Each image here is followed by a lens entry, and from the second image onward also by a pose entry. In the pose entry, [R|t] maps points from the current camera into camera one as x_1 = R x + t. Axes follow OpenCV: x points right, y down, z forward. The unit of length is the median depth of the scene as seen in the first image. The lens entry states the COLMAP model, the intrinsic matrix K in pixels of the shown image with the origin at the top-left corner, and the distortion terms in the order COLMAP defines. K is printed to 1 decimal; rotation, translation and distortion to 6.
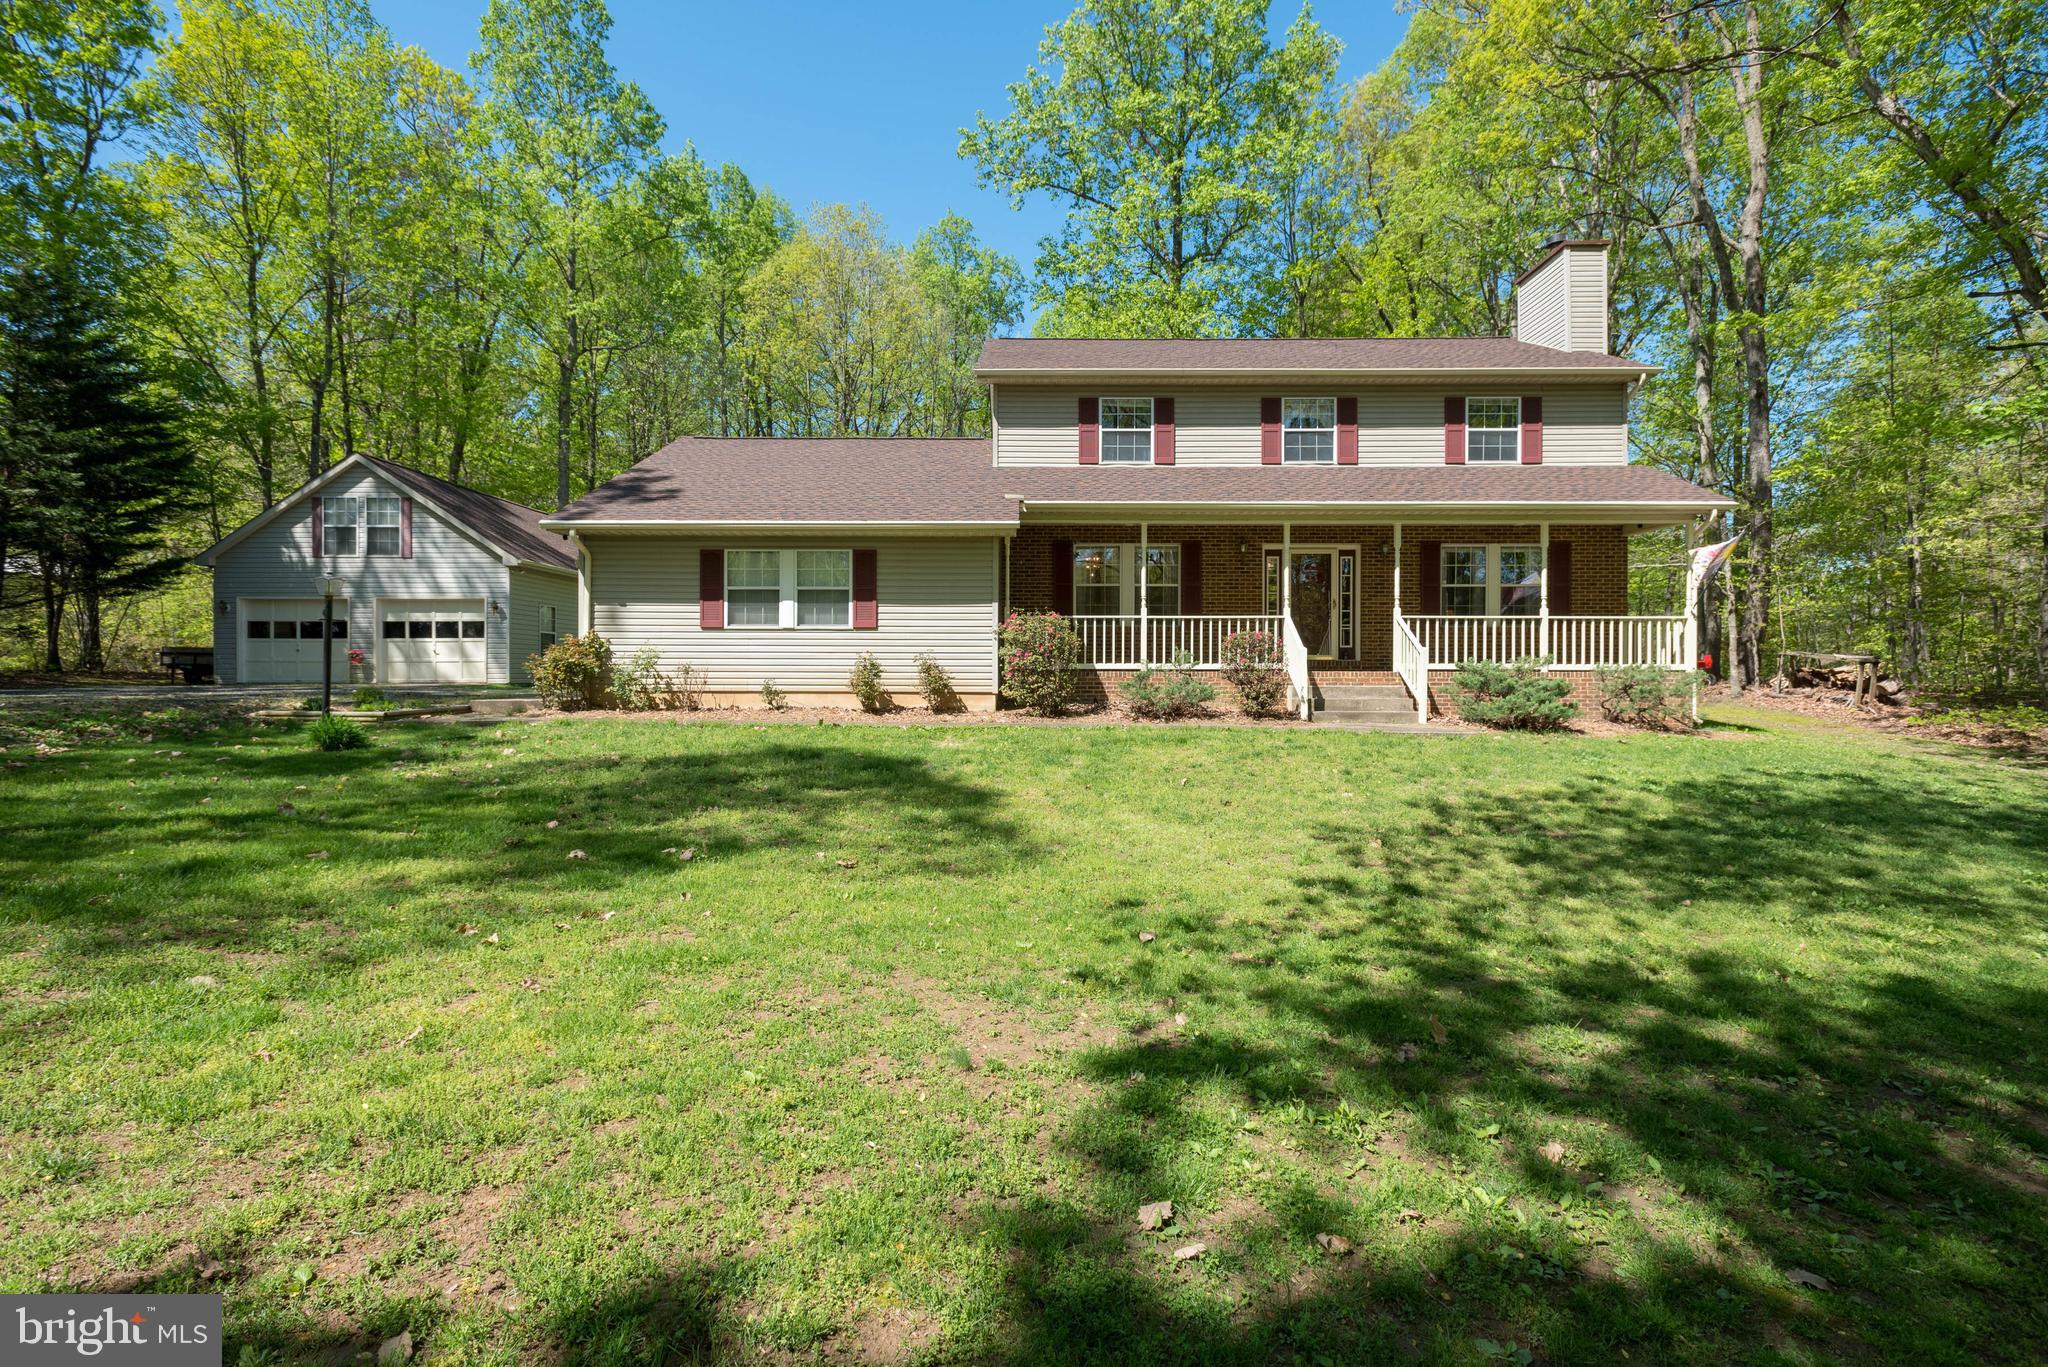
lens RADIAL K [[968.3, 0, 1023.0], [0, 968.3, 670.2], [0, 0, 1]] dist [0.010996, -0.001456]
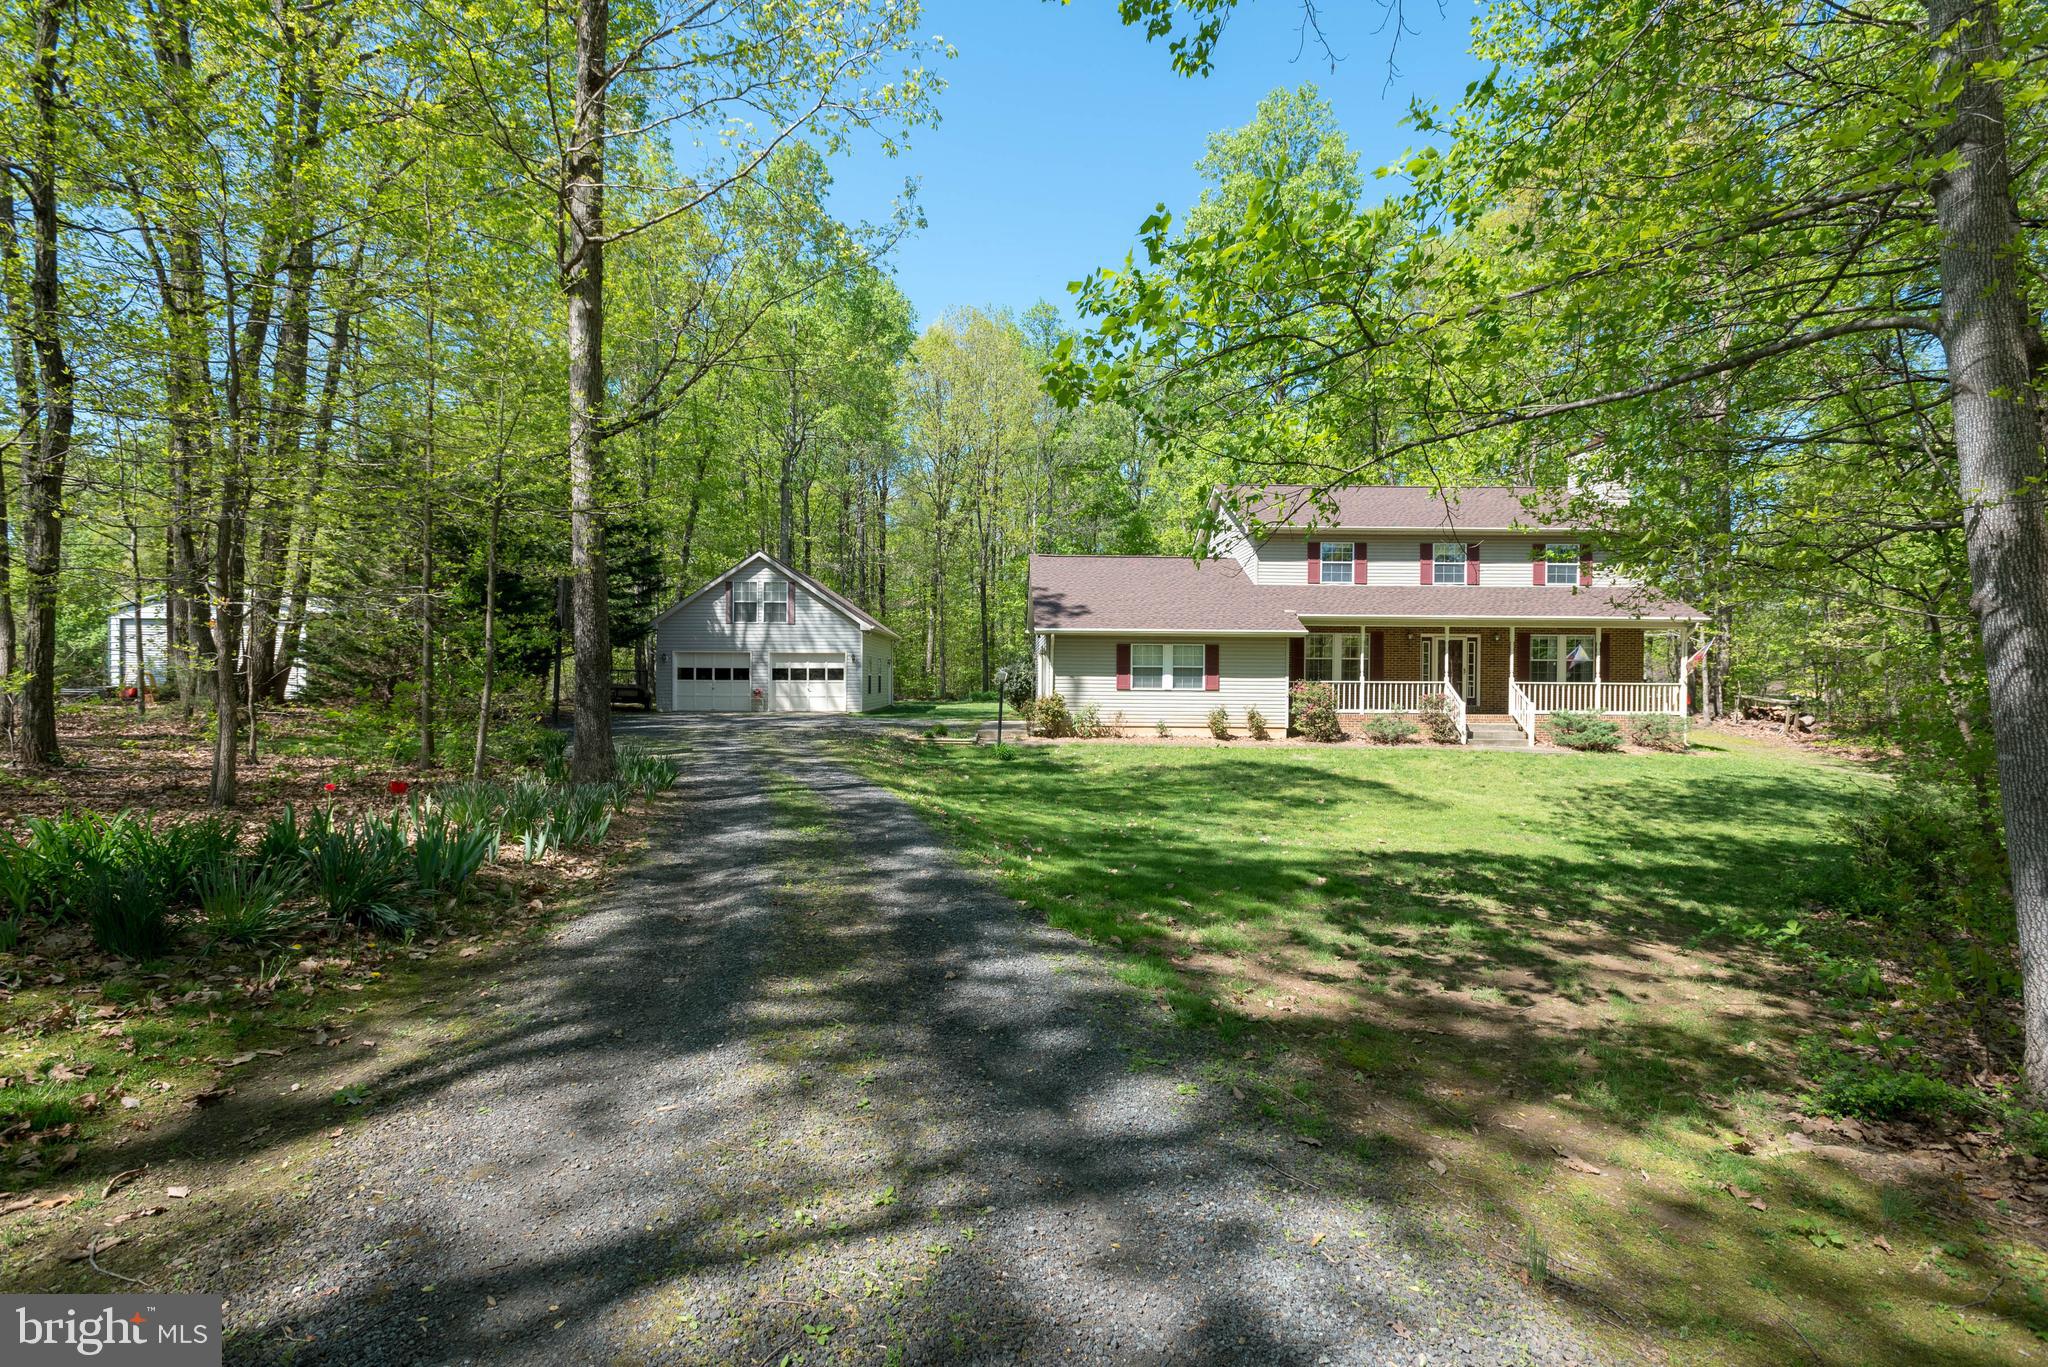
lens RADIAL K [[968.3, 0, 1007.1], [0, 968.3, 680.6], [0, 0, 1]] dist [0.010996, -0.001456]
pose [[0.999903, 0.004338, 0.013211, -0.515915], [-0.004411, 0.999975, 0.005509, -0.064161], [-0.013187, -0.005567, 0.999898, -0.681818]]
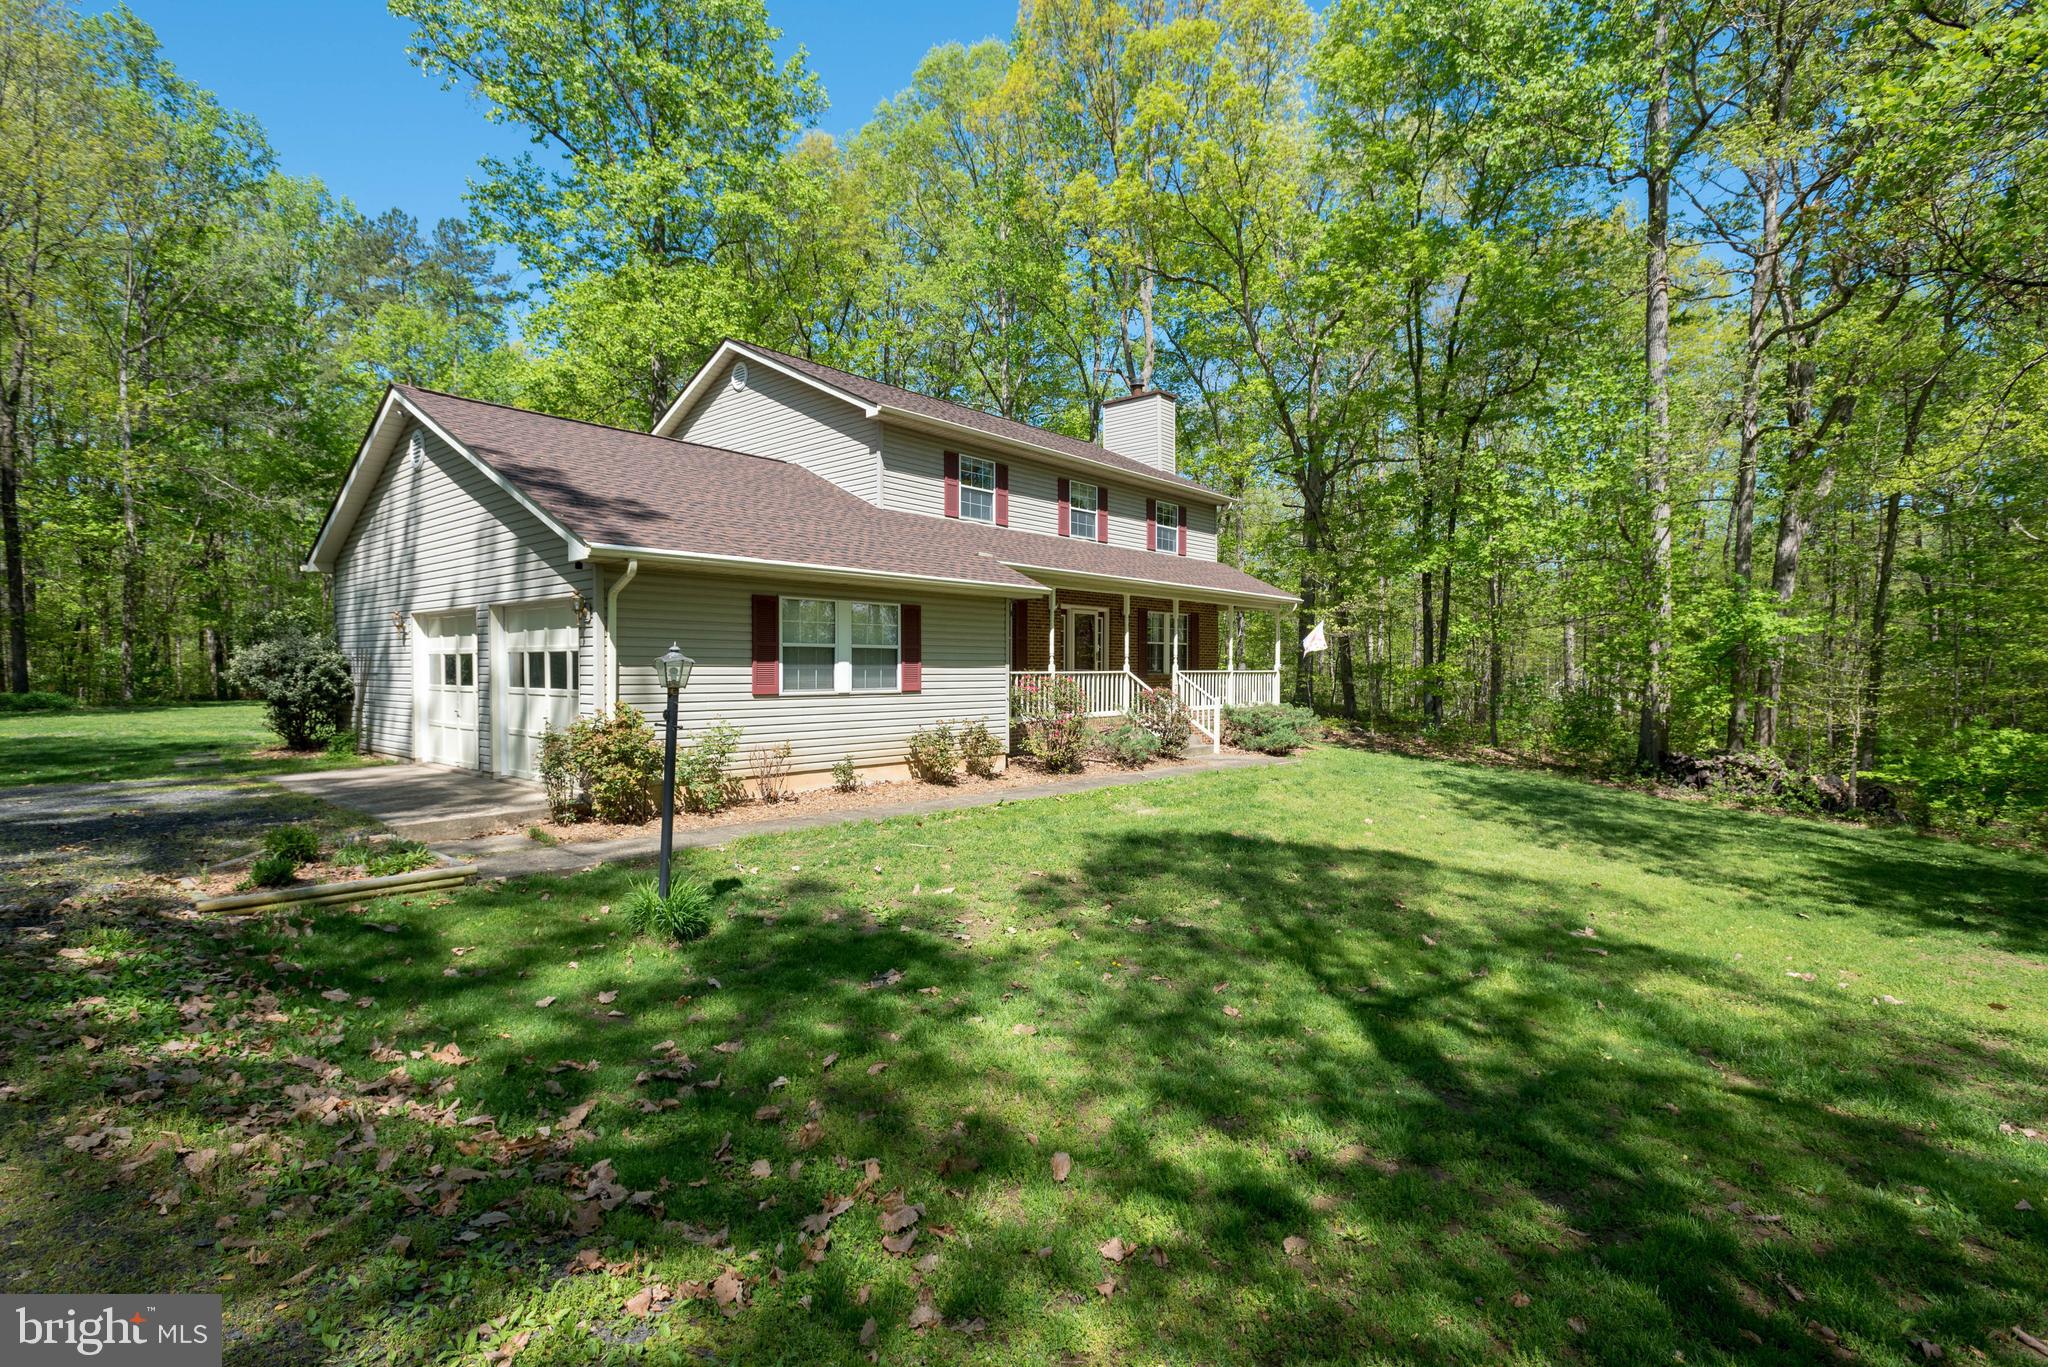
lens RADIAL K [[968.3, 0, 1028.6], [0, 968.3, 676.2], [0, 0, 1]] dist [0.010996, -0.001456]
pose [[0.648555, -0.008539, 0.761120, -0.732842], [-0.002792, 0.999904, 0.013597, -0.065970], [-0.761163, -0.010943, 0.648469, 0.302308]]
